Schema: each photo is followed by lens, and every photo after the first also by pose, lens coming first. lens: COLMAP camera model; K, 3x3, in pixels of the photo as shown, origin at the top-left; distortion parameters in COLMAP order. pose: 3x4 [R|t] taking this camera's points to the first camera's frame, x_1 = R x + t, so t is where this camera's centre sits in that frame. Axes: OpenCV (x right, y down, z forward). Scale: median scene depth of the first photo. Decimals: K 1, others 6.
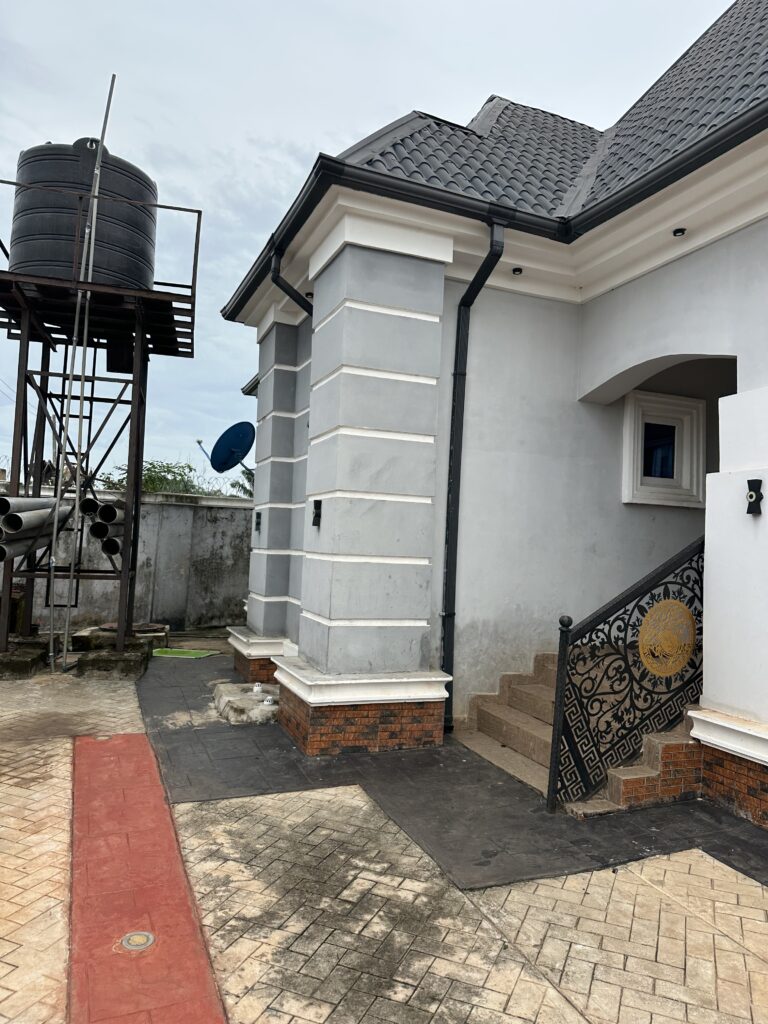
lens RADIAL K [[722.7, 0, 380.3], [0, 722.7, 506.1], [0, 0, 1]] dist [0.104622, -0.158985]
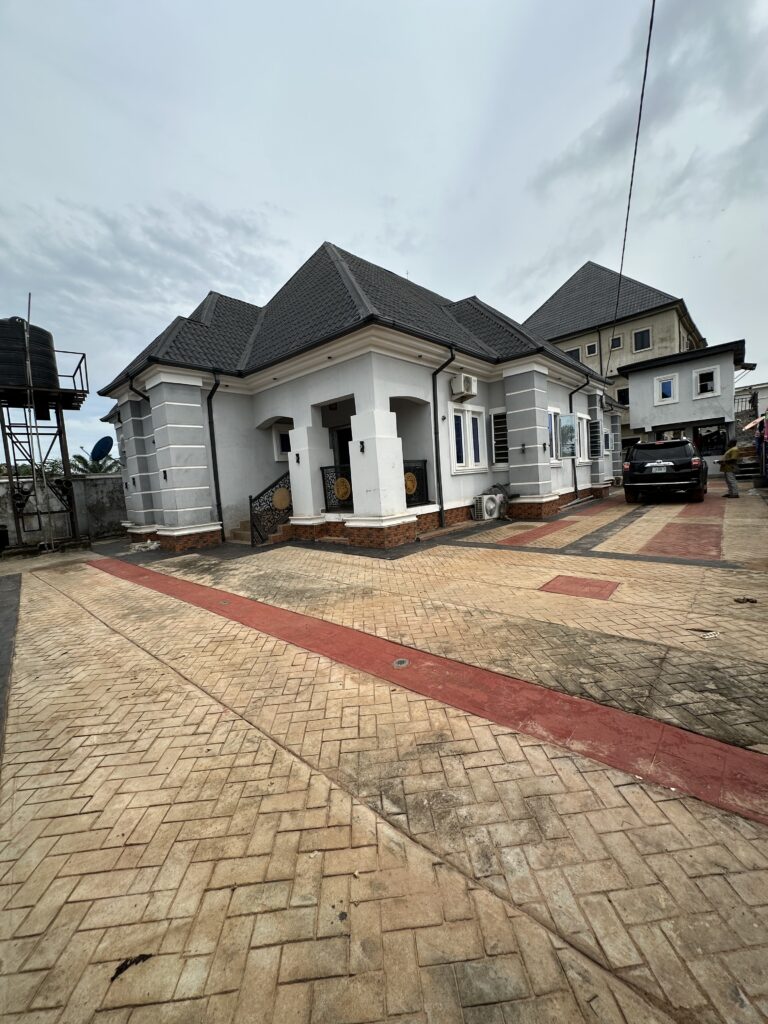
lens RADIAL K [[414.0, 0, 387.0], [0, 414.0, 513.4], [0, 0, 1]] dist [-0.000958, 0.000040]
pose [[0.889510, -0.143112, 0.433924, -0.038128], [0.087397, 0.985439, 0.145851, -0.002314], [-0.448479, -0.091812, 0.889066, -0.894042]]
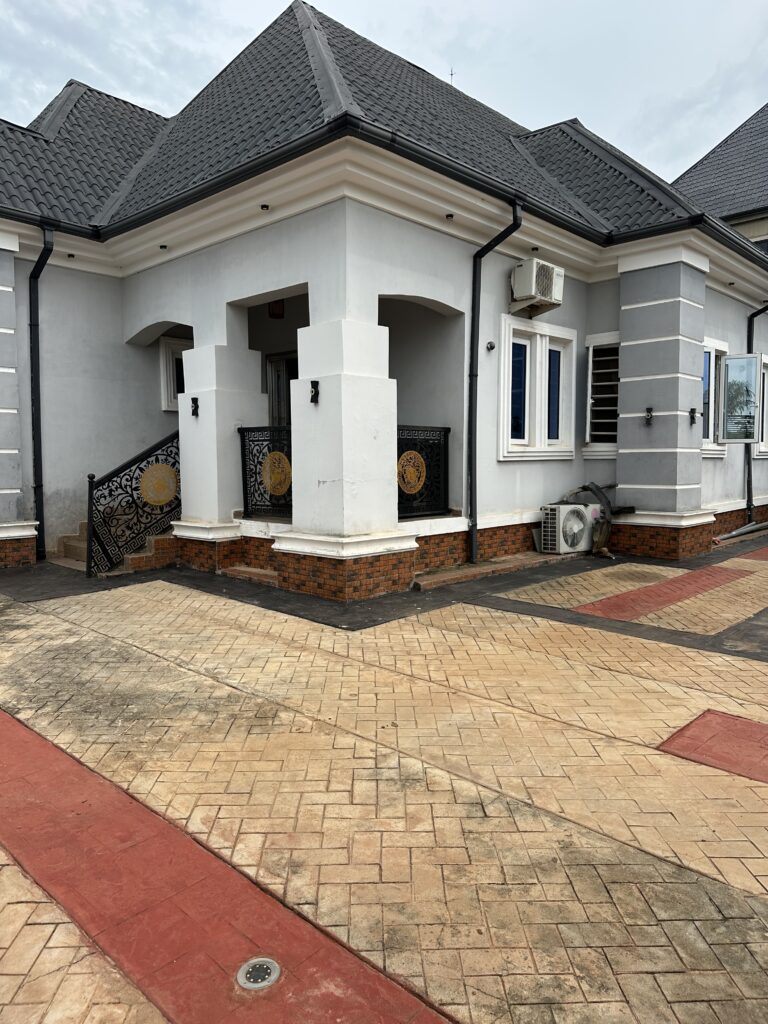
lens RADIAL K [[722.7, 0, 380.3], [0, 722.7, 506.1], [0, 0, 1]] dist [0.104622, -0.158985]
pose [[0.909776, -0.073997, 0.408452, 0.121397], [0.022486, 0.991323, 0.129508, 0.007483], [-0.414491, -0.108639, 0.903546, -0.744744]]
